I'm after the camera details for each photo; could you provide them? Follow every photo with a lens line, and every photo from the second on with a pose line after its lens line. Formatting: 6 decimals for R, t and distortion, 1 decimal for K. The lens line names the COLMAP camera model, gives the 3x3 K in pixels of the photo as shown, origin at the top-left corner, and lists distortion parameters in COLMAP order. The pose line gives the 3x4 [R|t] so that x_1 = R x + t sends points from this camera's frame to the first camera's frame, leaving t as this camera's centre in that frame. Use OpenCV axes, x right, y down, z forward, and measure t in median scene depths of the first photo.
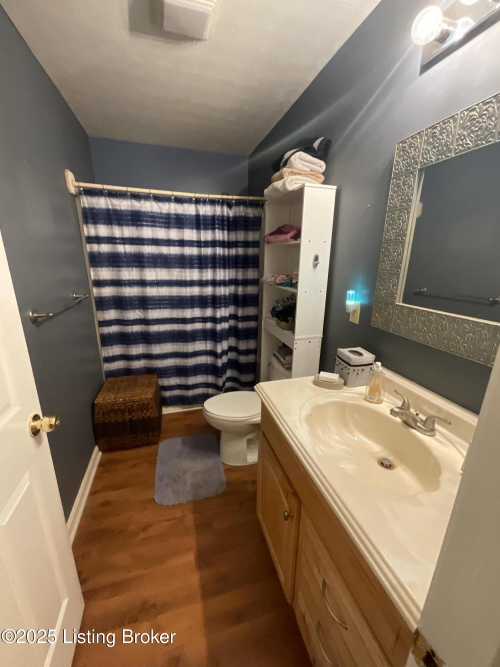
lens RADIAL K [[270.7, 0, 250.0], [0, 270.7, 333.5], [0, 0, 1]] dist [-0.011941, 0.012035]
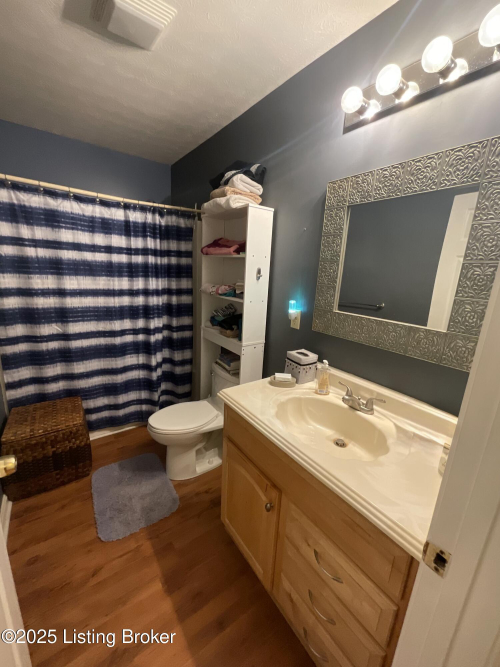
lens RADIAL K [[270.7, 0, 250.0], [0, 270.7, 333.5], [0, 0, 1]] dist [-0.011941, 0.012035]
pose [[0.943355, -0.046992, 0.328442, -0.123927], [0.056580, 0.998204, -0.019691, -0.004118], [-0.326926, 0.037158, 0.944319, -0.014474]]
